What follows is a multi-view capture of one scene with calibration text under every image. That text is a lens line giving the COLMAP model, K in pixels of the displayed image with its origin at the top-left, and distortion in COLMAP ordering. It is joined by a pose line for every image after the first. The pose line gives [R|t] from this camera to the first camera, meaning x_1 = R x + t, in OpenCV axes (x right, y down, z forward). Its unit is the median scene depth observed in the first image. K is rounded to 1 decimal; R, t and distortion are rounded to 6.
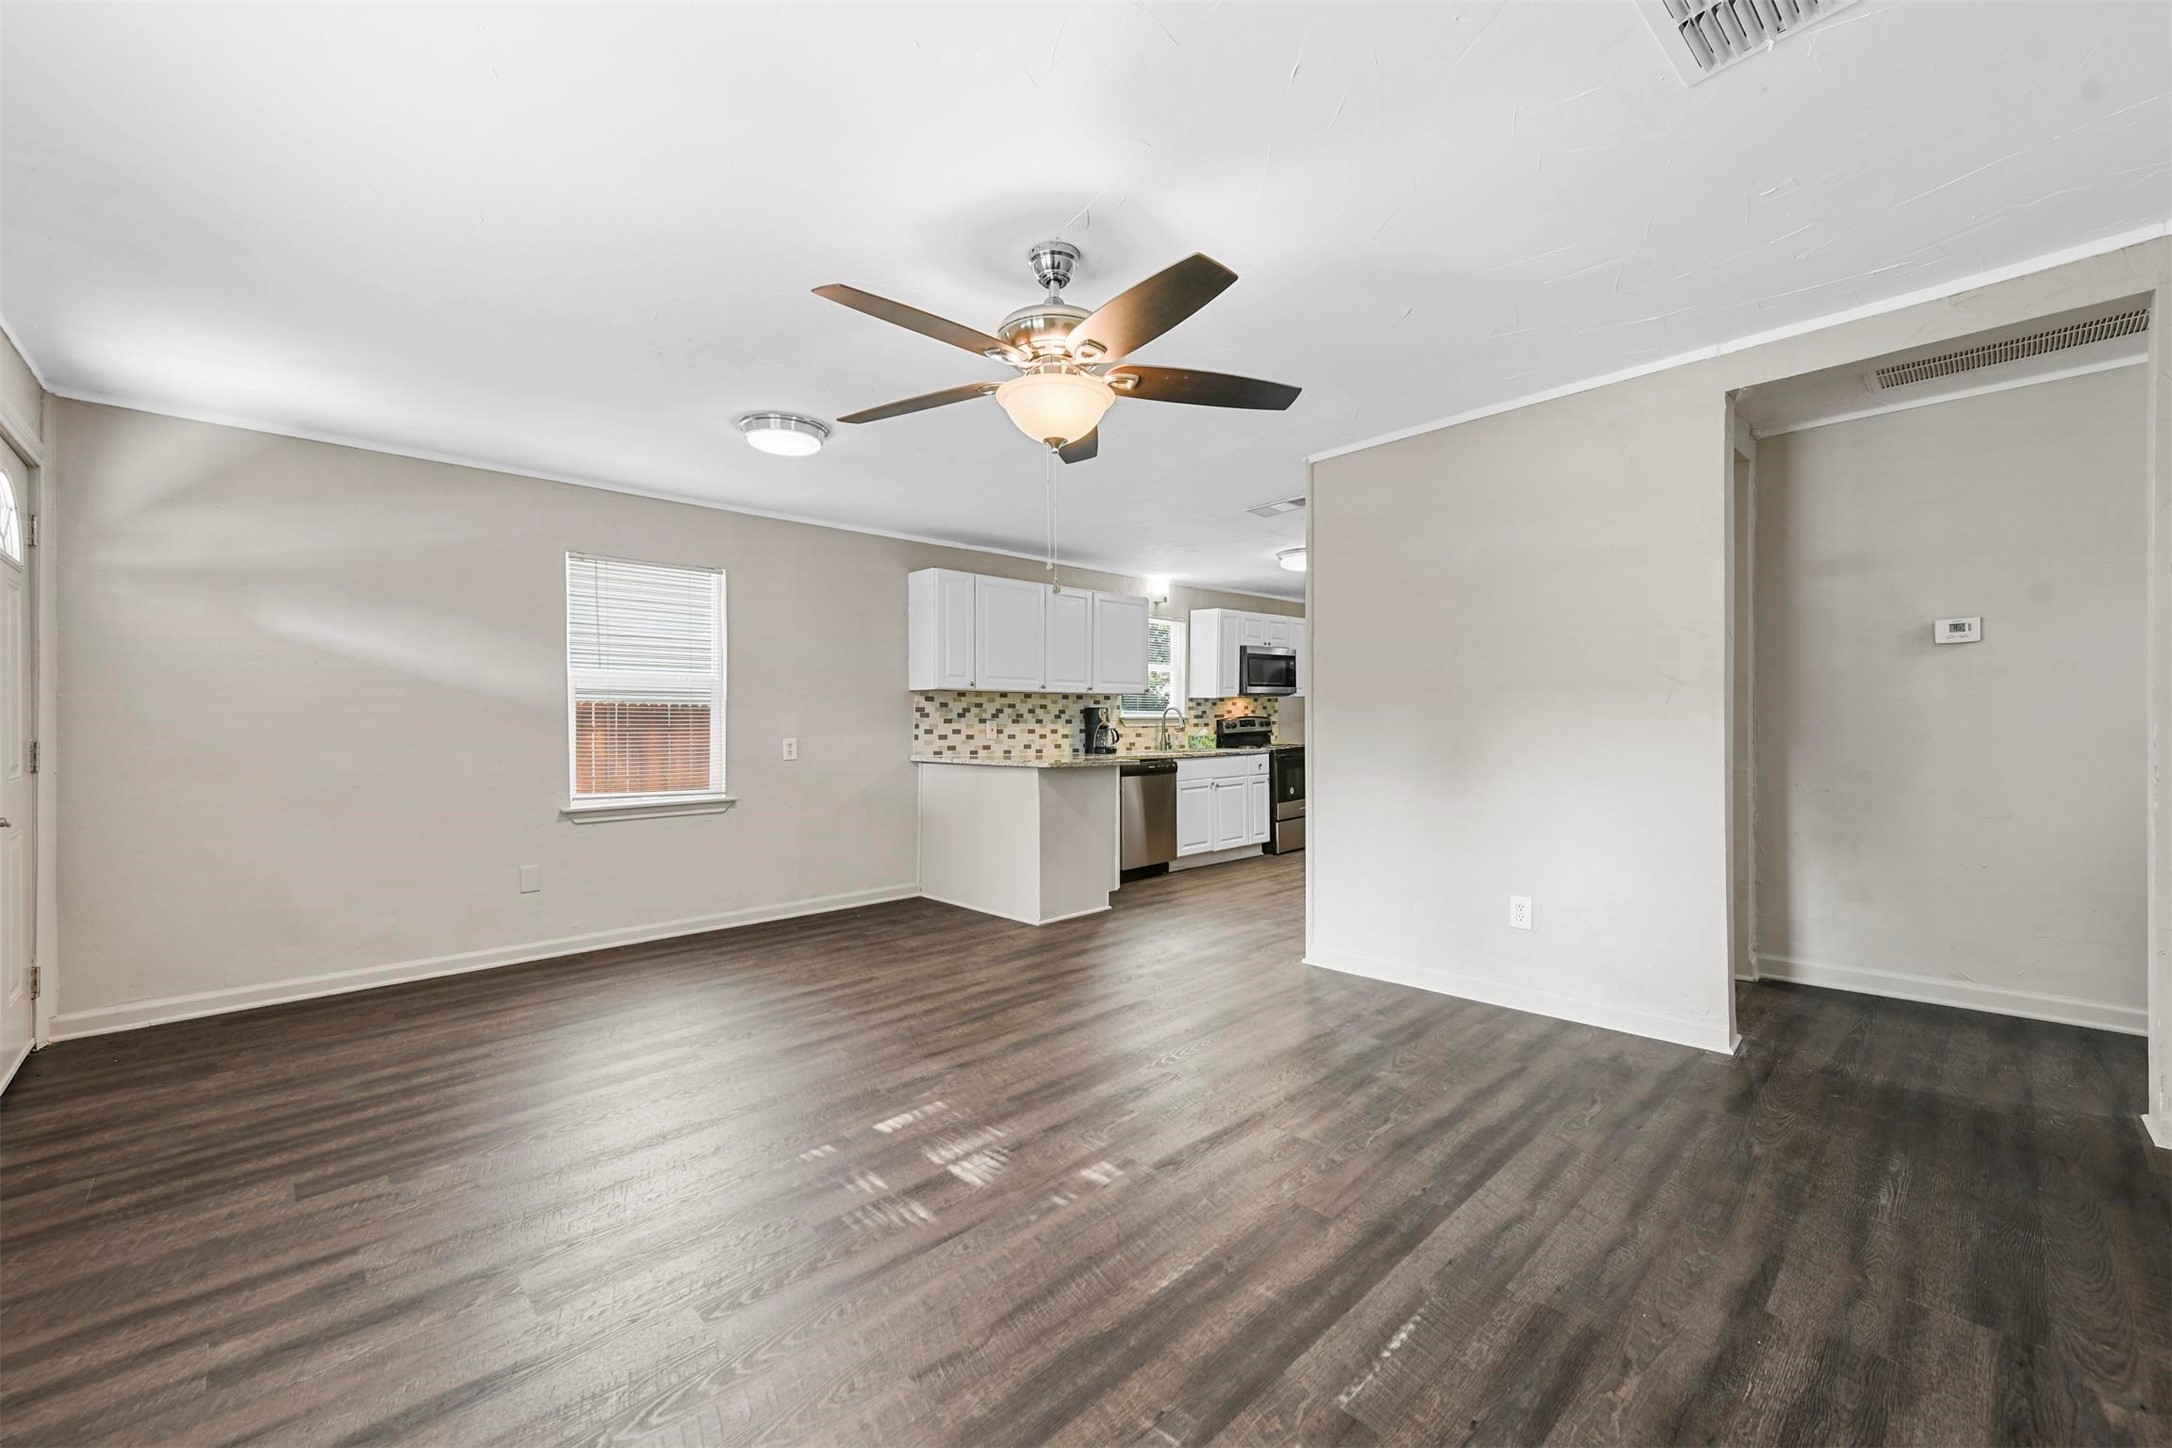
lens RADIAL K [[859.3, 0, 1099.2], [0, 859.3, 729.7], [0, 0, 1]] dist [0.014176, 0.000573]
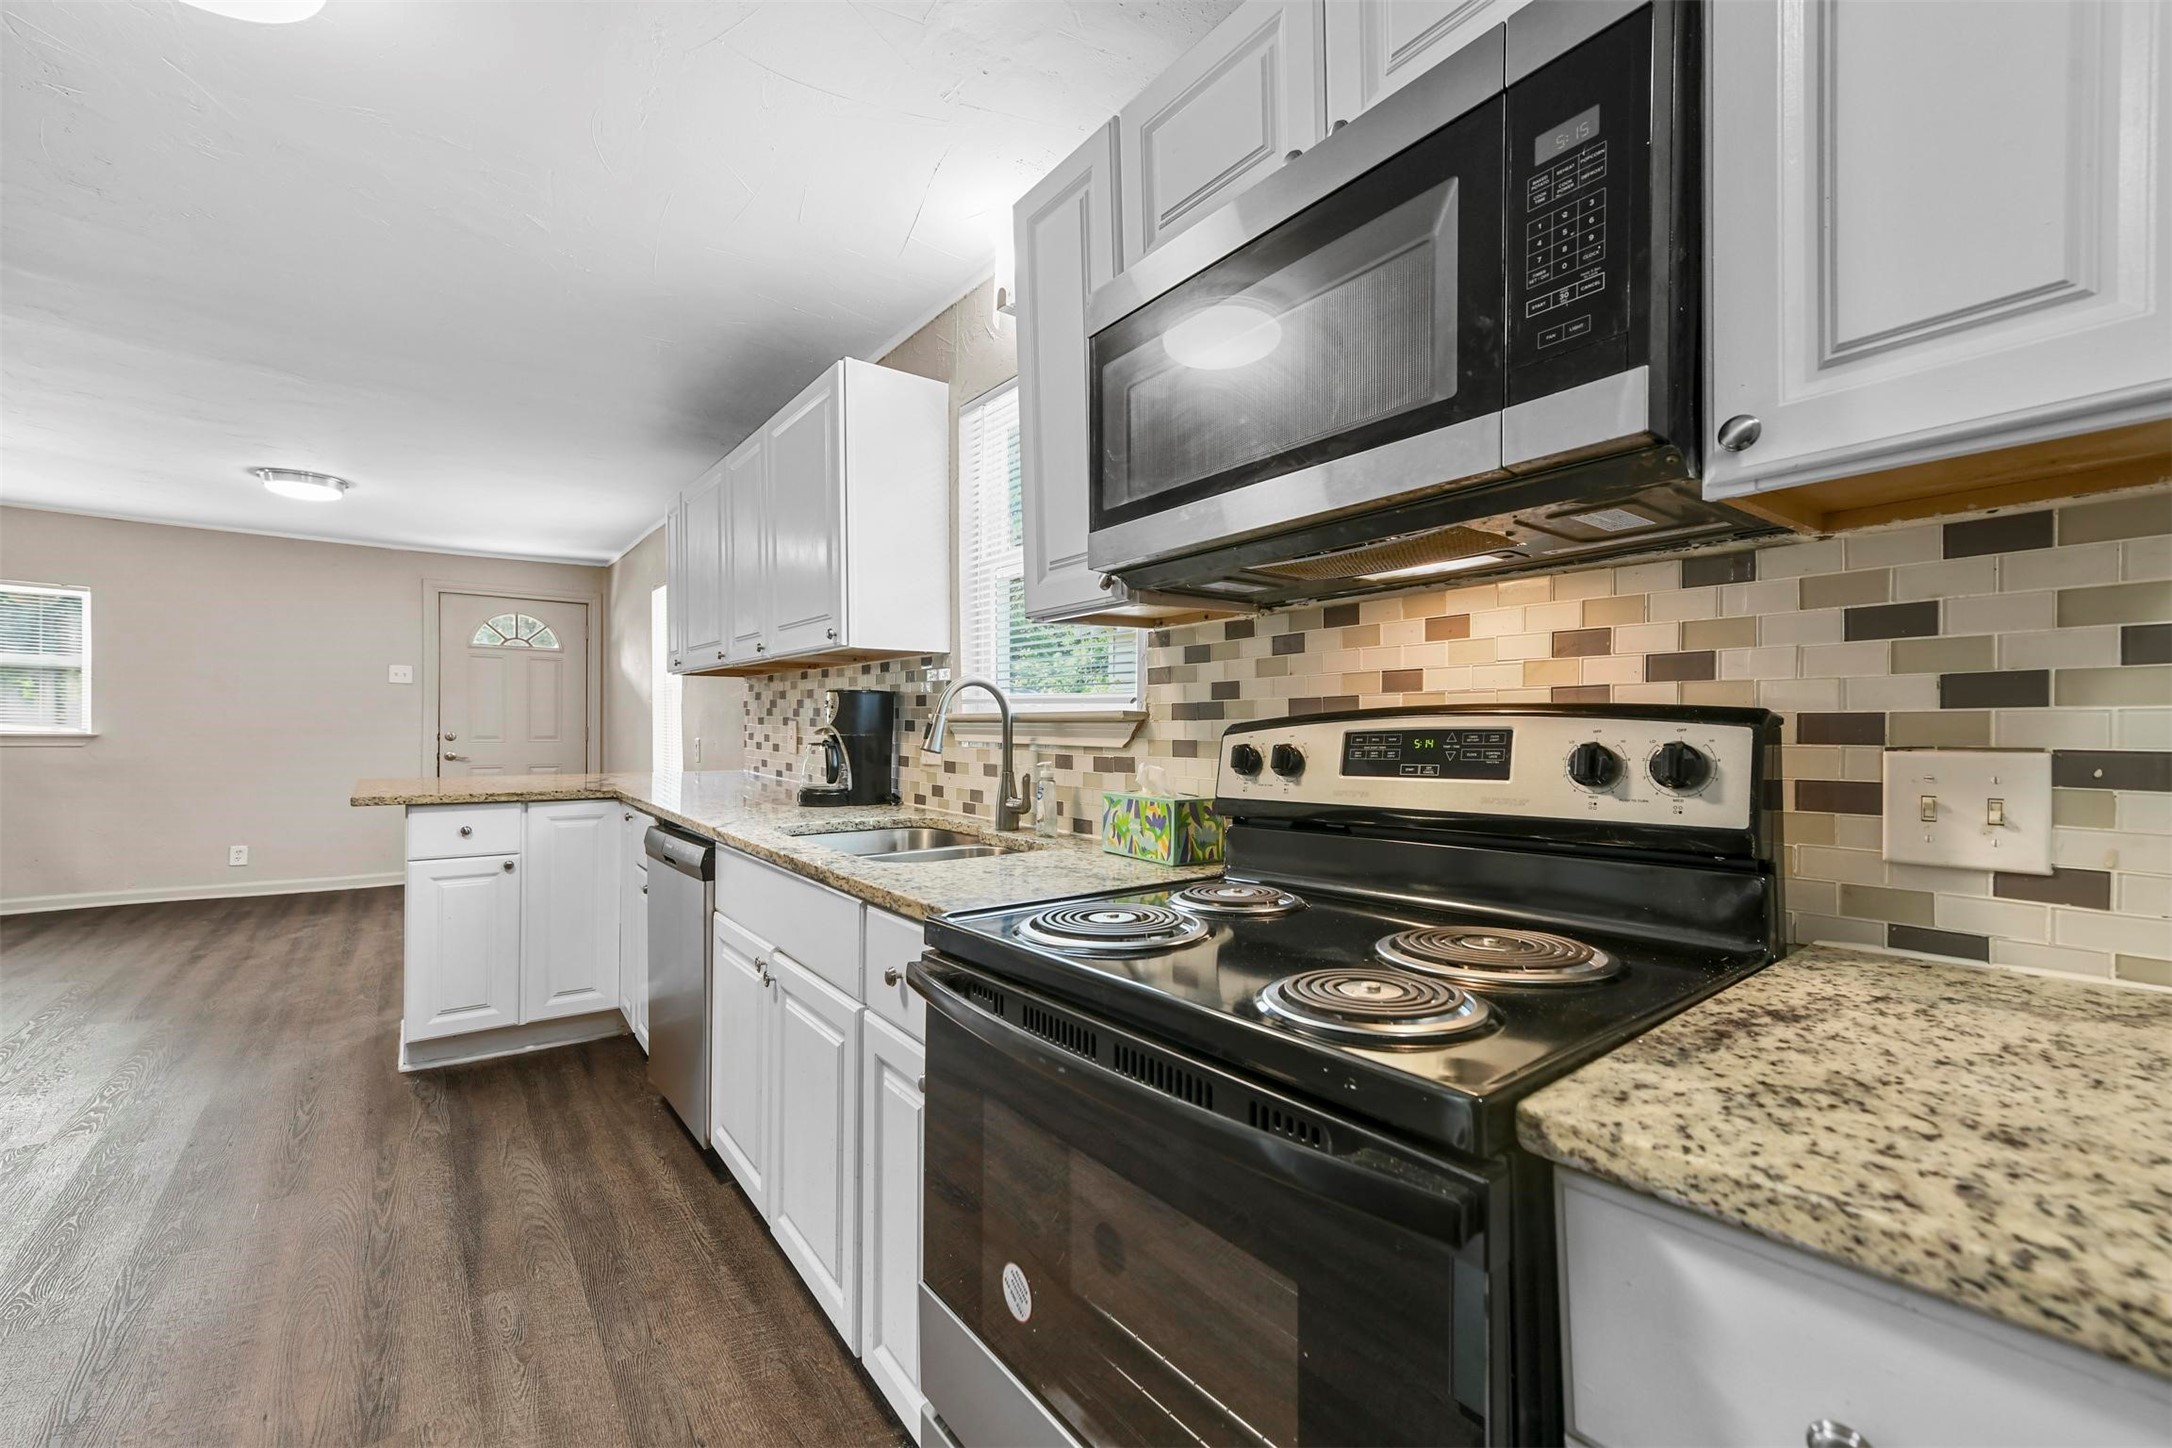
lens RADIAL K [[859.3, 0, 1092.4], [0, 859.3, 735.6], [0, 0, 1]] dist [0.014176, 0.000573]
pose [[-0.106525, 0.018343, -0.994141, 0.448388], [-0.019114, 0.999607, 0.020492, -0.017174], [0.994126, 0.021185, -0.106133, 1.327911]]
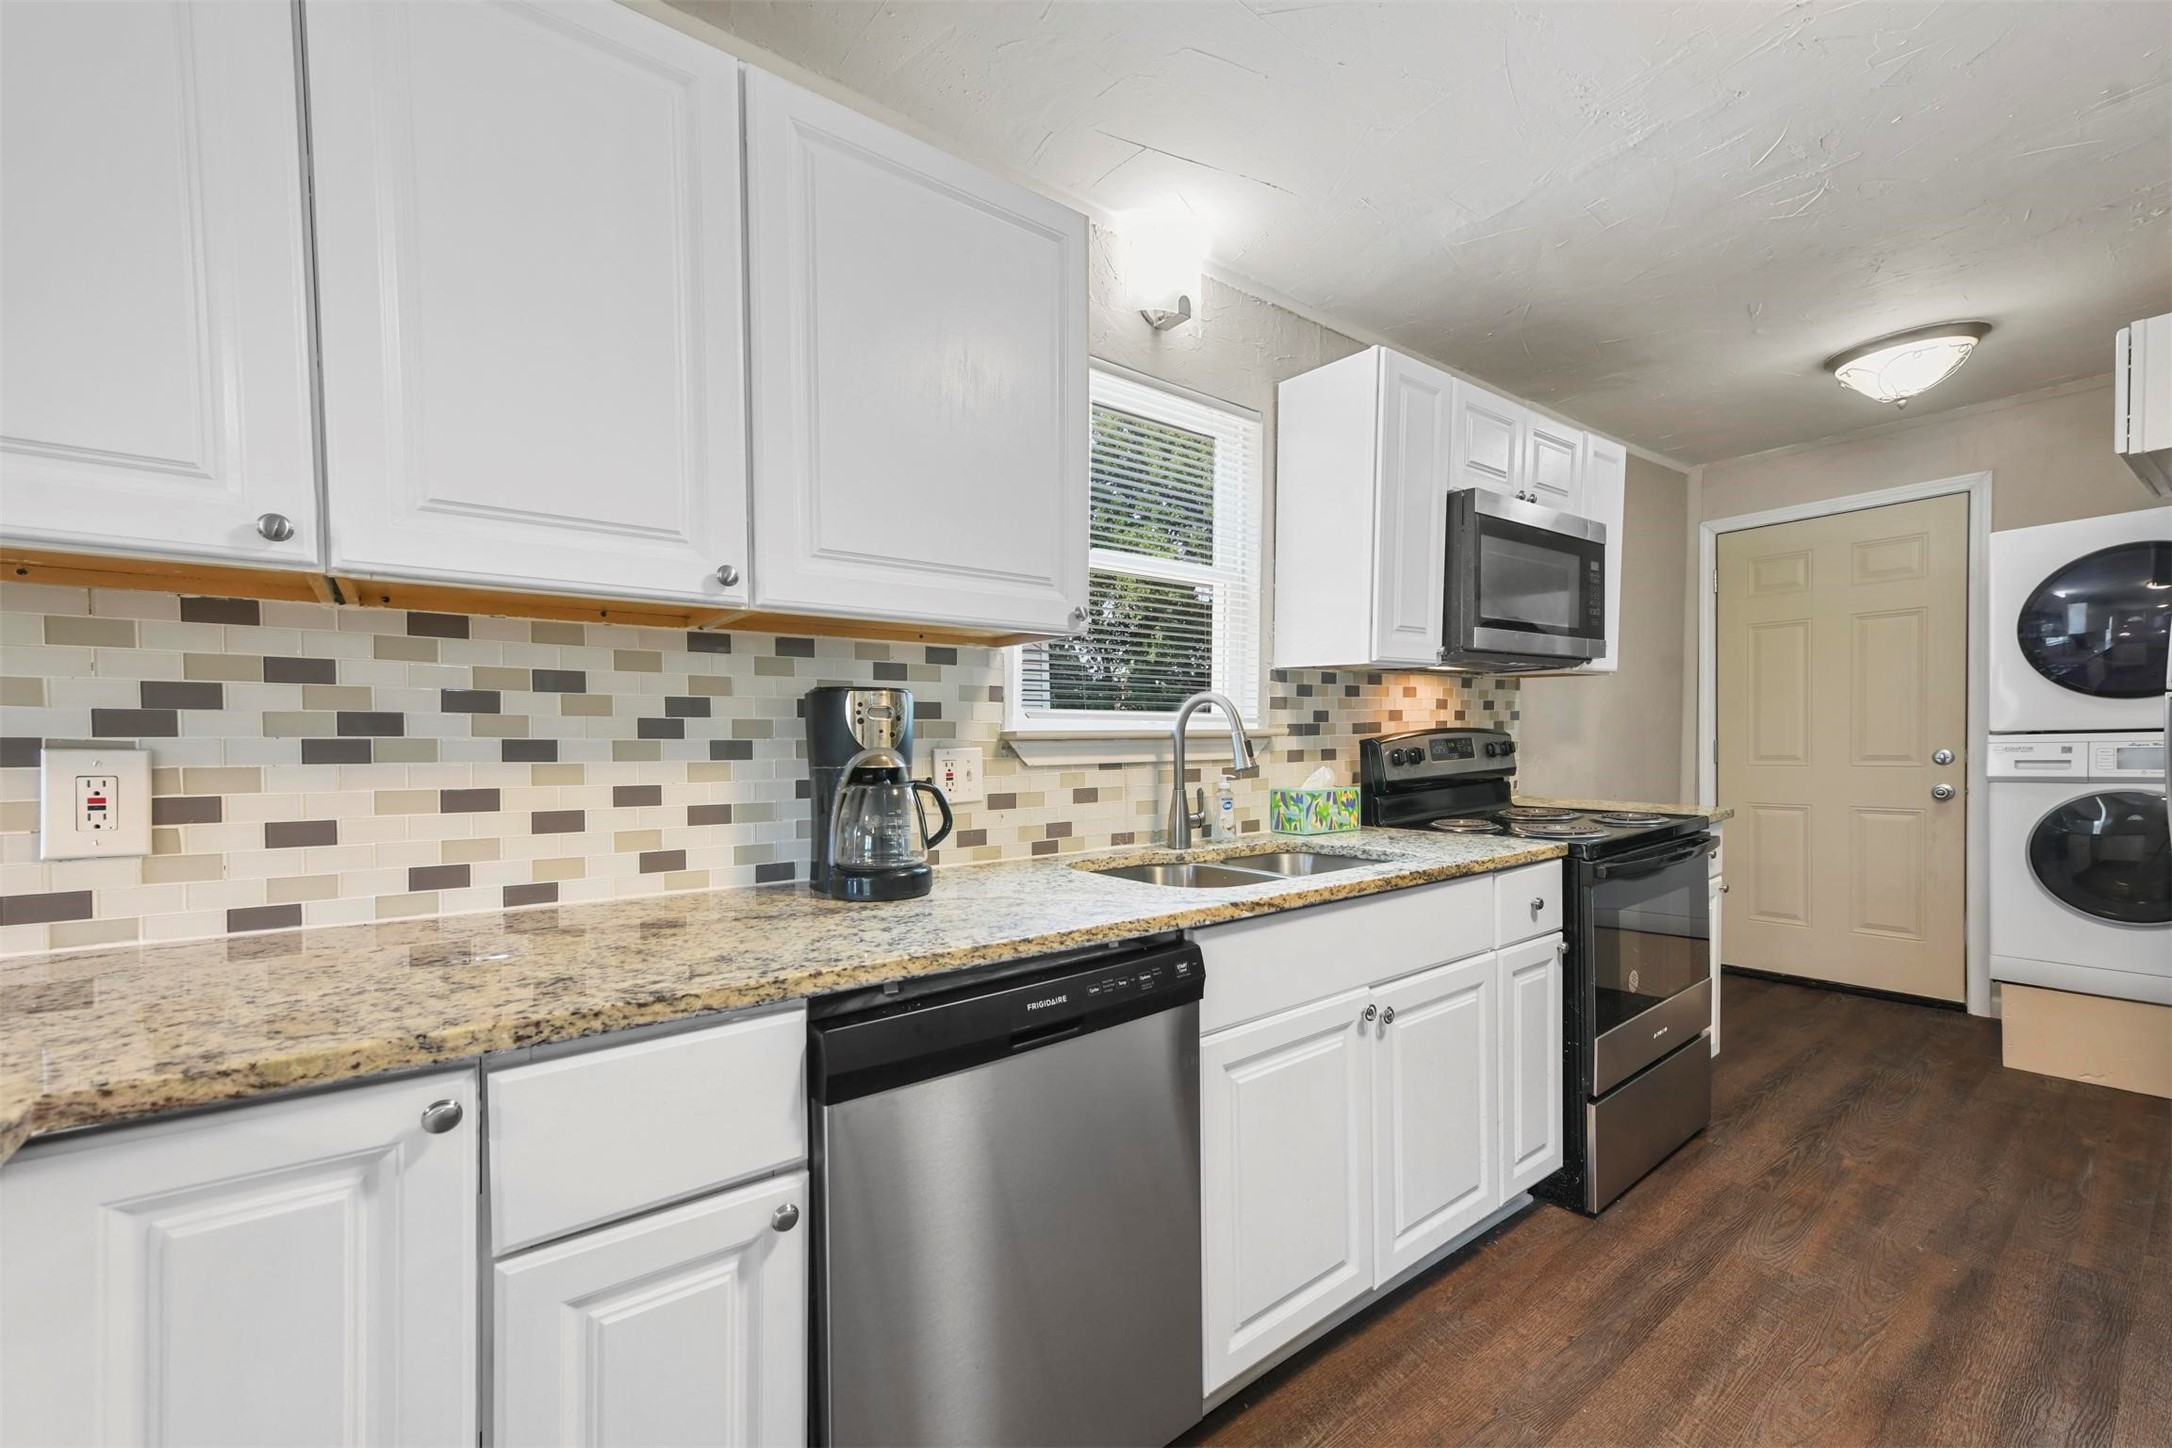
lens RADIAL K [[859.3, 0, 1083.2], [0, 859.3, 771.3], [0, 0, 1]] dist [0.014176, 0.000573]
pose [[0.991905, 0.000346, -0.126985, 0.099738], [0.002915, 0.999671, 0.025490, -0.010688], [0.126952, -0.025653, 0.991577, 0.896118]]
